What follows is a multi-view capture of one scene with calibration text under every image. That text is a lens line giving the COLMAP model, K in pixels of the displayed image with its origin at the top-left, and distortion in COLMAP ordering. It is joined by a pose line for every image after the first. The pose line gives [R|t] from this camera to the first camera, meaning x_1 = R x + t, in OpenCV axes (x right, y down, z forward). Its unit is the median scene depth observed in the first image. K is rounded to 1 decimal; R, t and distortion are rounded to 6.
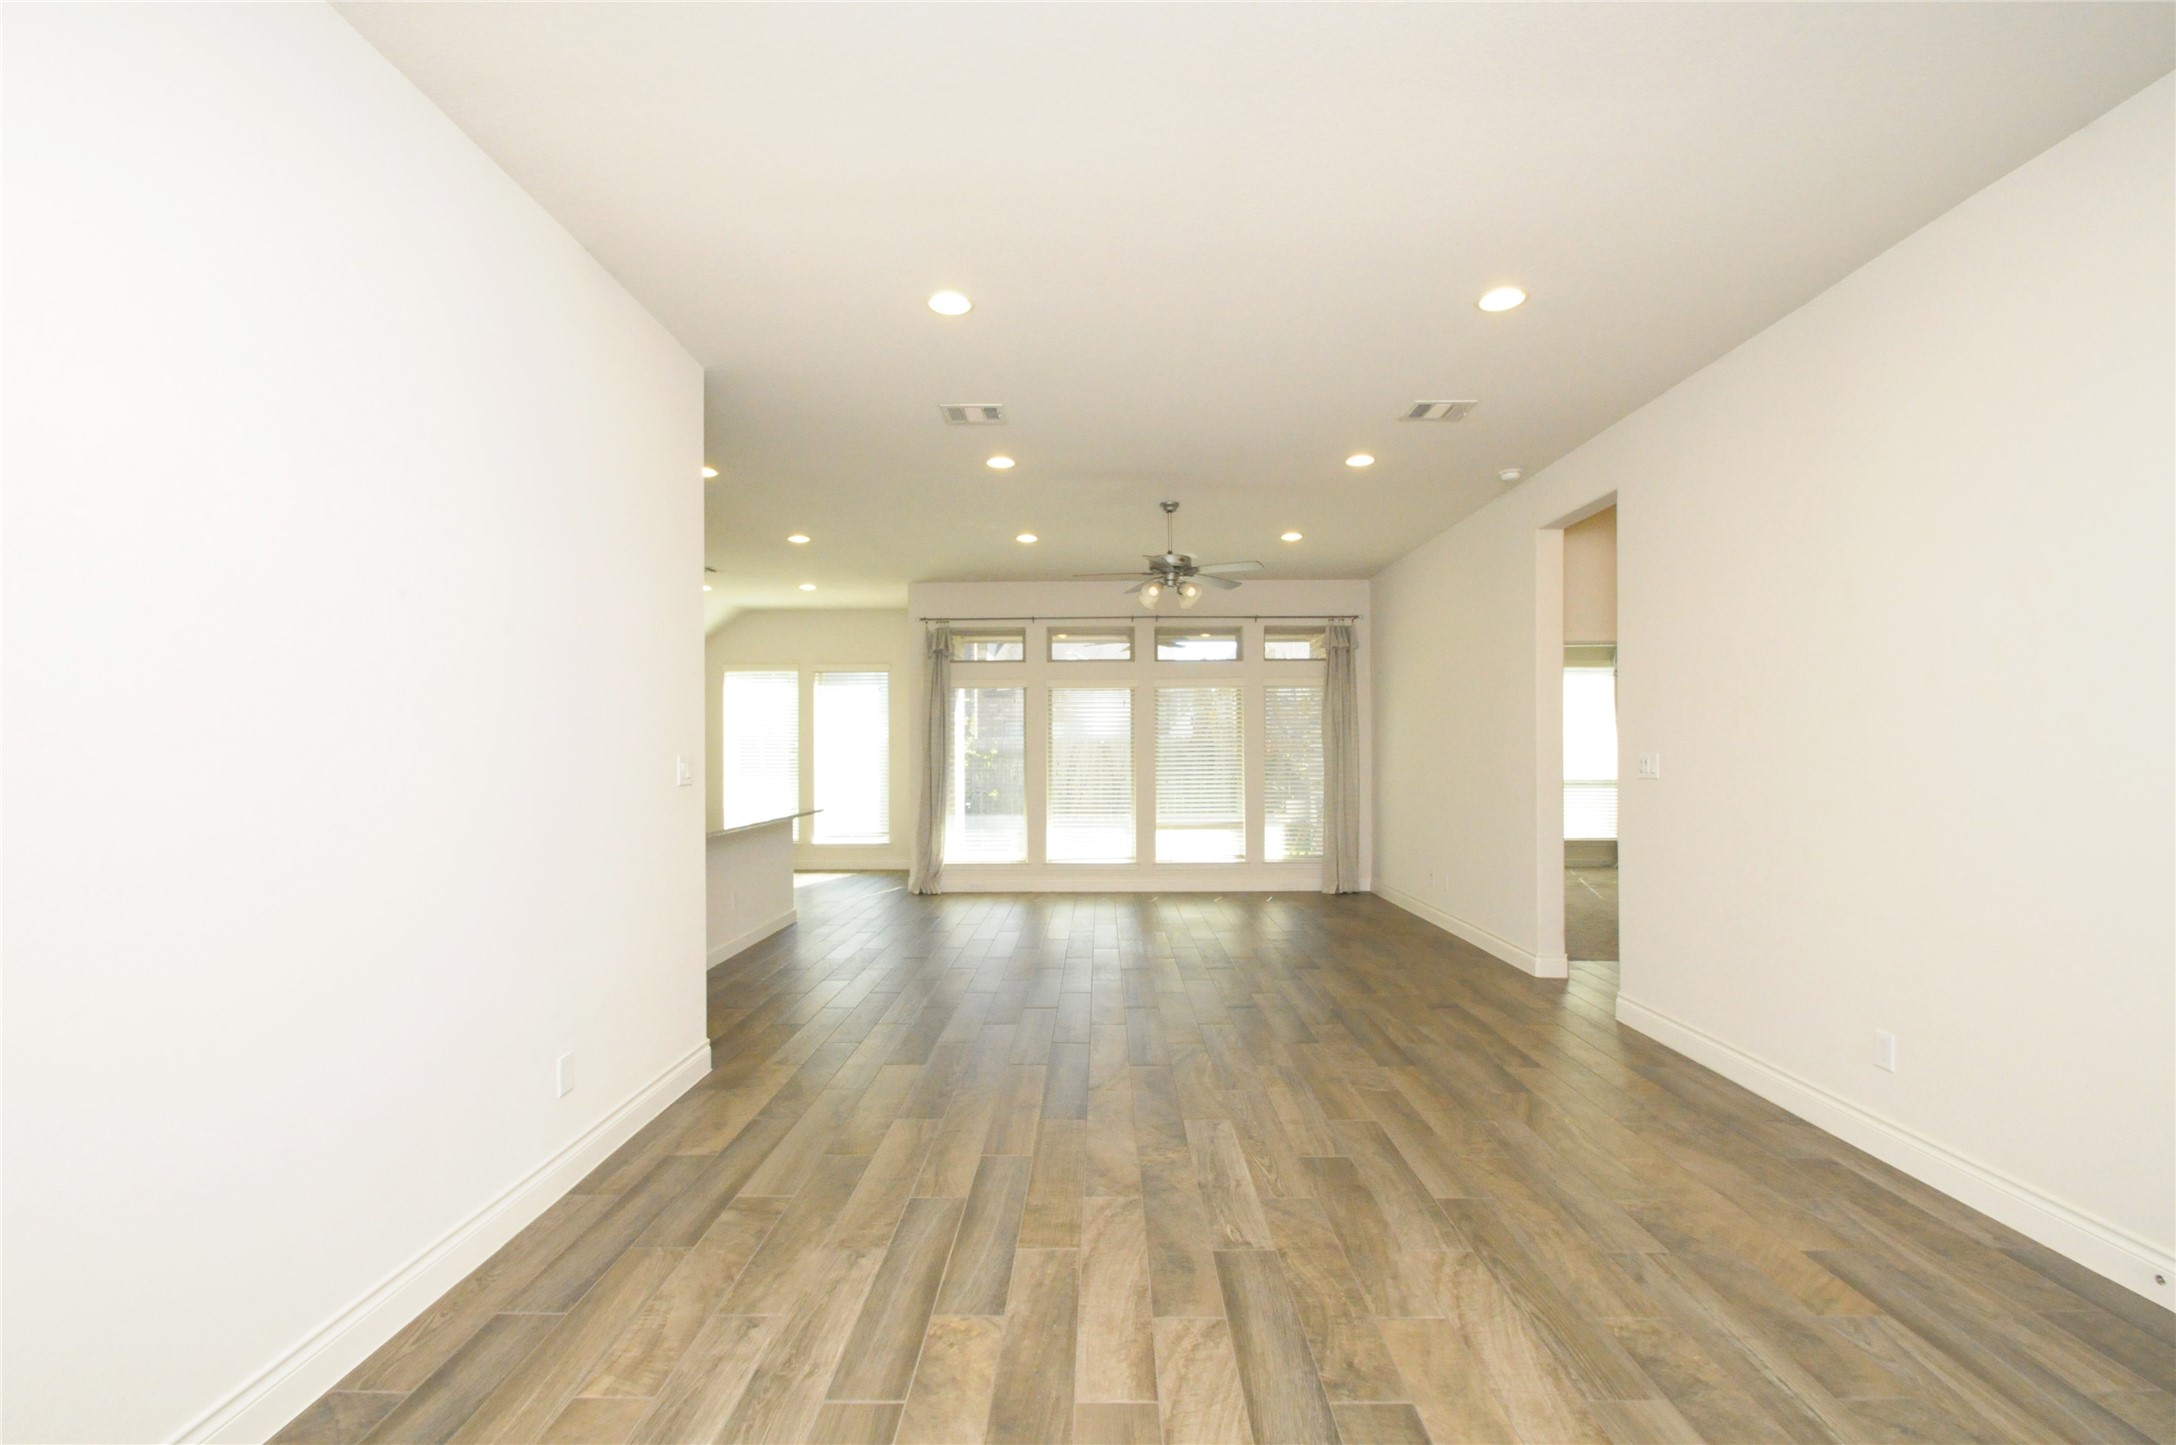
lens RADIAL K [[950.5, 0, 1091.4], [0, 950.5, 737.8], [0, 0, 1]] dist [-0.003835, -0.001027]
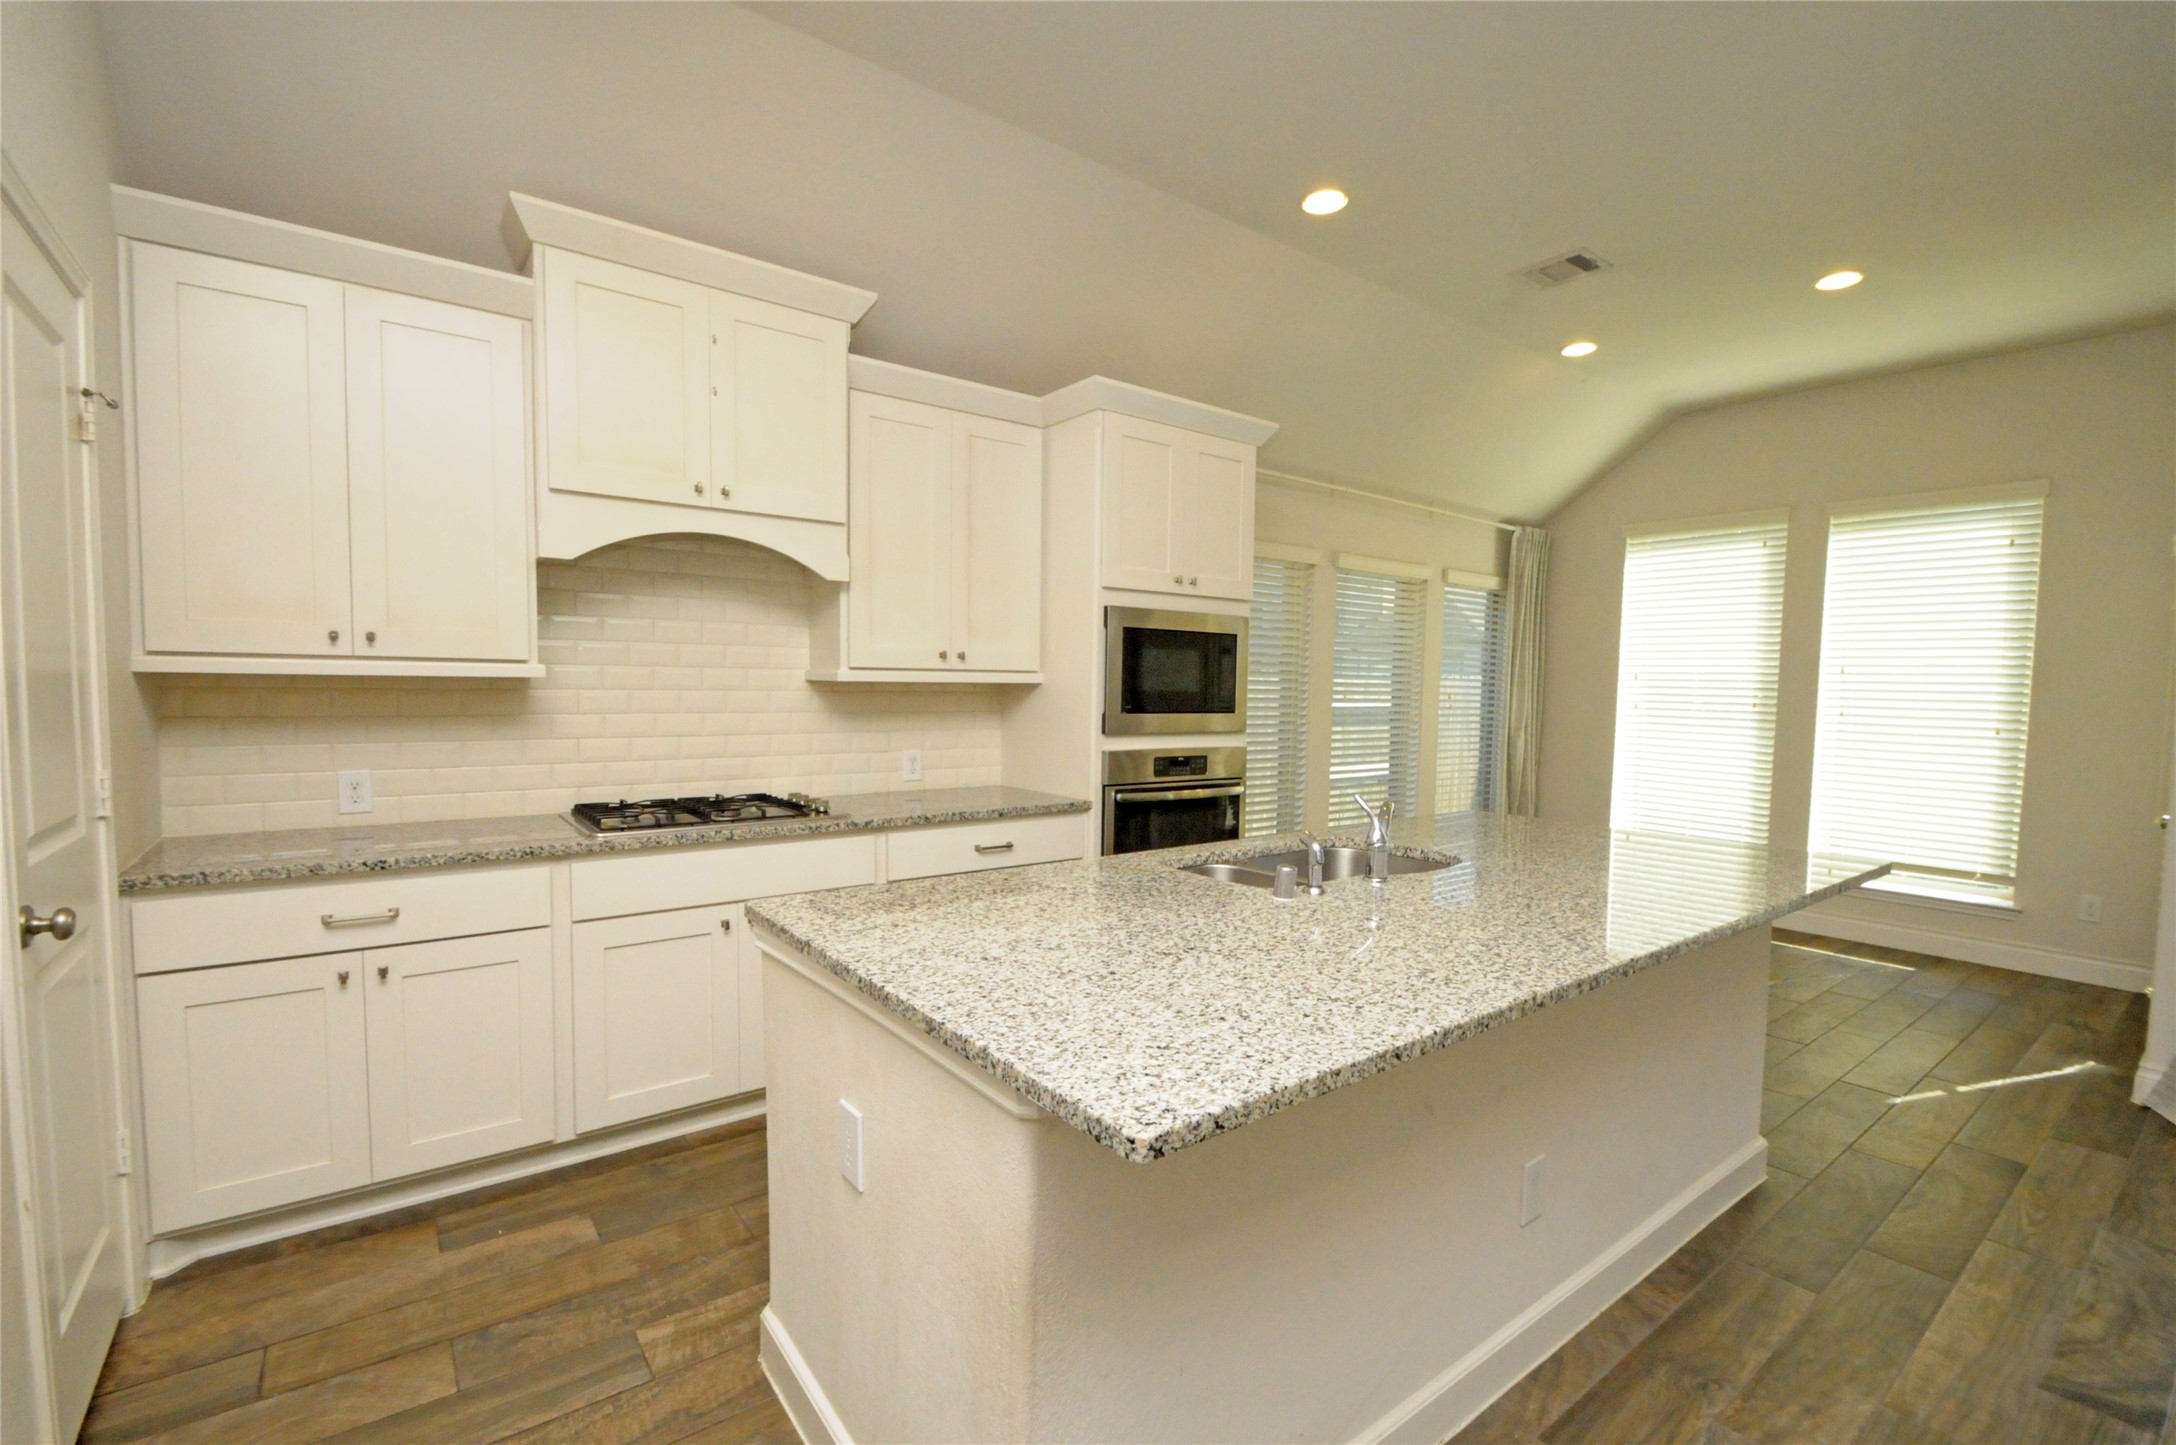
lens RADIAL K [[950.5, 0, 1103.5], [0, 950.5, 749.7], [0, 0, 1]] dist [-0.003835, -0.001027]
pose [[0.619917, 0.066063, -0.781881, -0.331113], [-0.007646, 0.996911, 0.078169, 0.023761], [0.784630, -0.042480, 0.618508, 1.012106]]
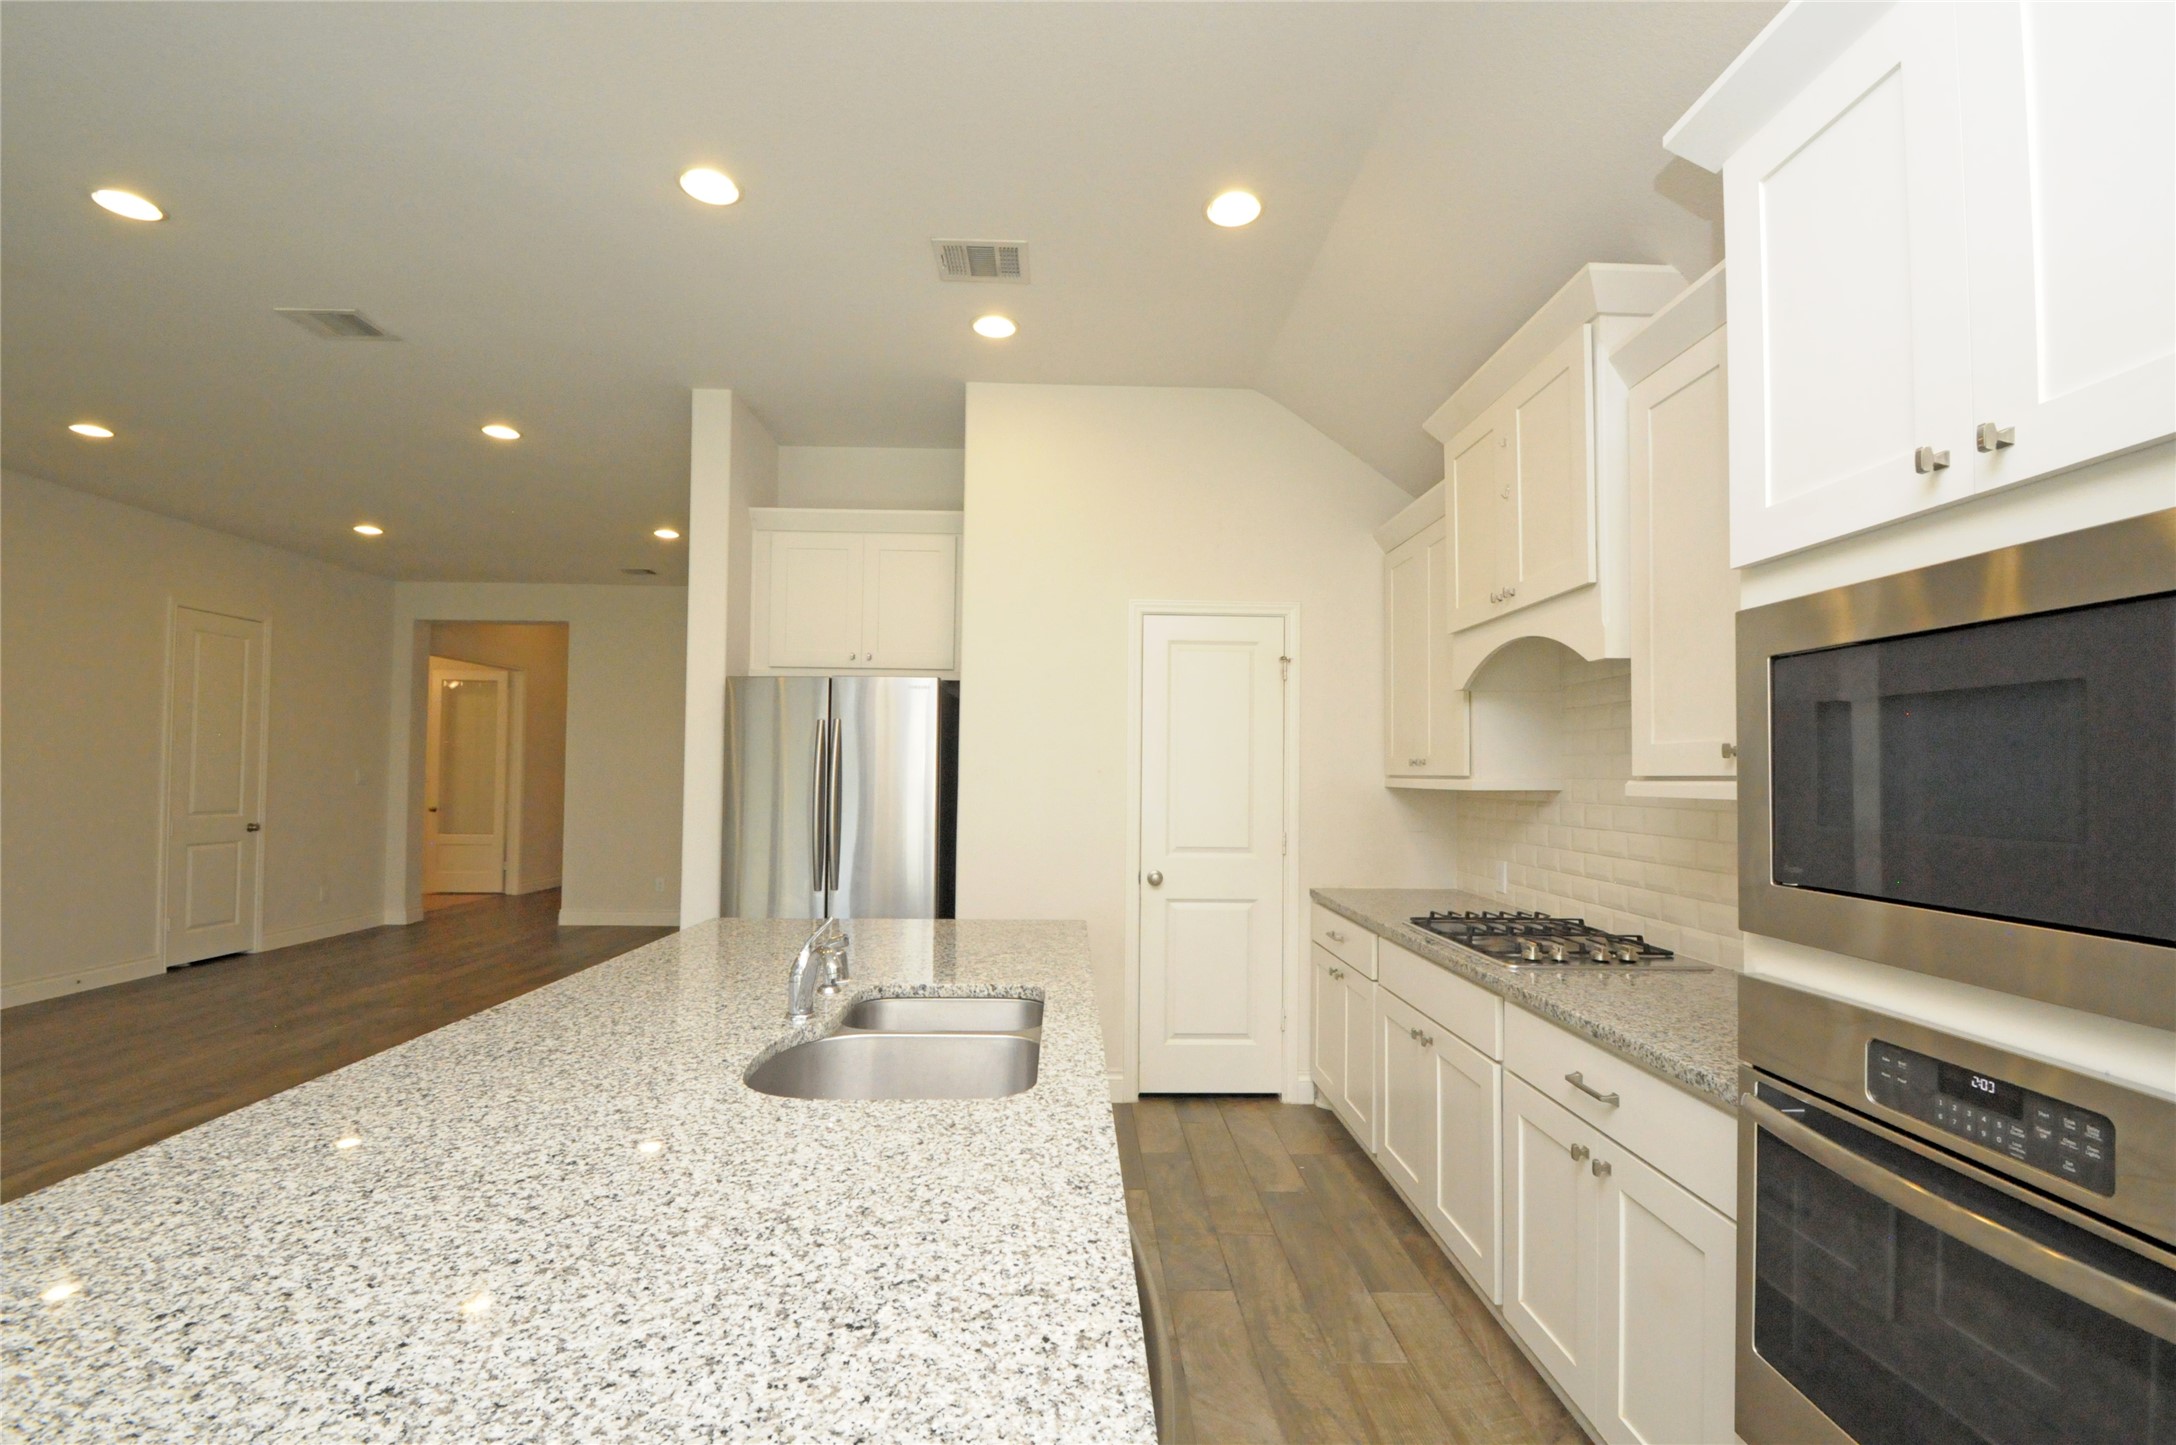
lens RADIAL K [[950.5, 0, 1085.7], [0, 950.5, 748.4], [0, 0, 1]] dist [-0.003835, -0.001027]
pose [[-0.999436, -0.006707, -0.032916, -0.701179], [-0.005468, 0.999278, -0.037611, 0.024887], [0.033145, -0.037409, -0.998750, 1.778582]]
